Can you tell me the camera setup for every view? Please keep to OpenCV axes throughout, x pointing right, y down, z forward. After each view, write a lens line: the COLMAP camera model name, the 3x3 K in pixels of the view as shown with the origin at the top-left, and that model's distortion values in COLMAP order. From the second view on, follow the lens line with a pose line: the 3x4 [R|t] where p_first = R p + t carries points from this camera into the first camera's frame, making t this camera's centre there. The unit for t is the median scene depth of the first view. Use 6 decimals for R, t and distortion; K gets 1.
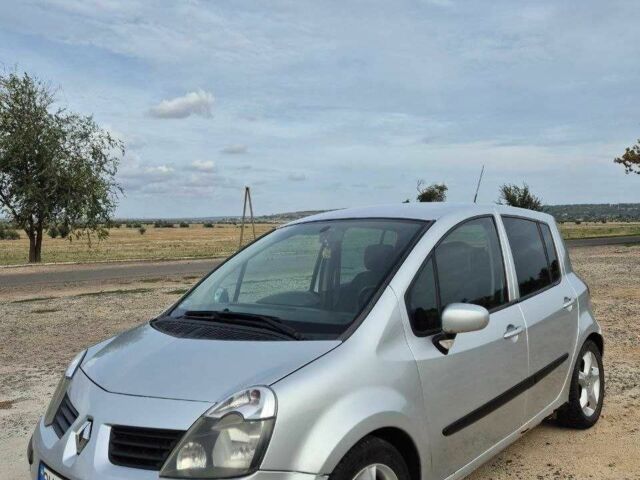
lens RADIAL K [[599.5, 0, 332.7], [0, 599.5, 239.8], [0, 0, 1]] dist [0.102870, -0.111370]
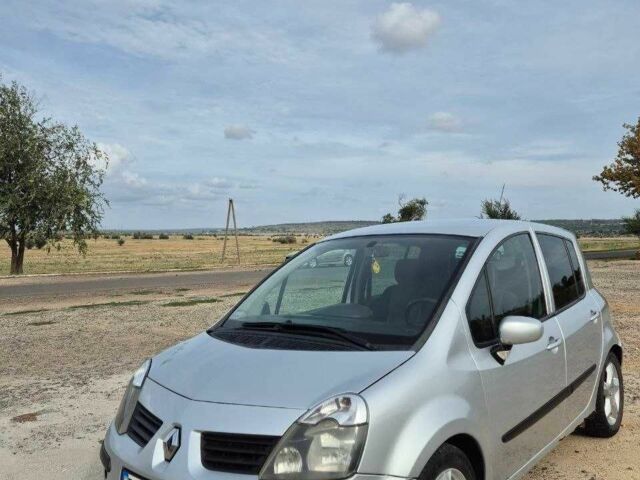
lens RADIAL K [[599.5, 0, 332.7], [0, 599.5, 239.8], [0, 0, 1]] dist [0.102870, -0.111370]
pose [[0.998945, 0.008145, 0.045188, -0.098160], [-0.007192, 0.999749, -0.021227, -0.001830], [-0.045350, 0.020880, 0.998753, -0.026949]]
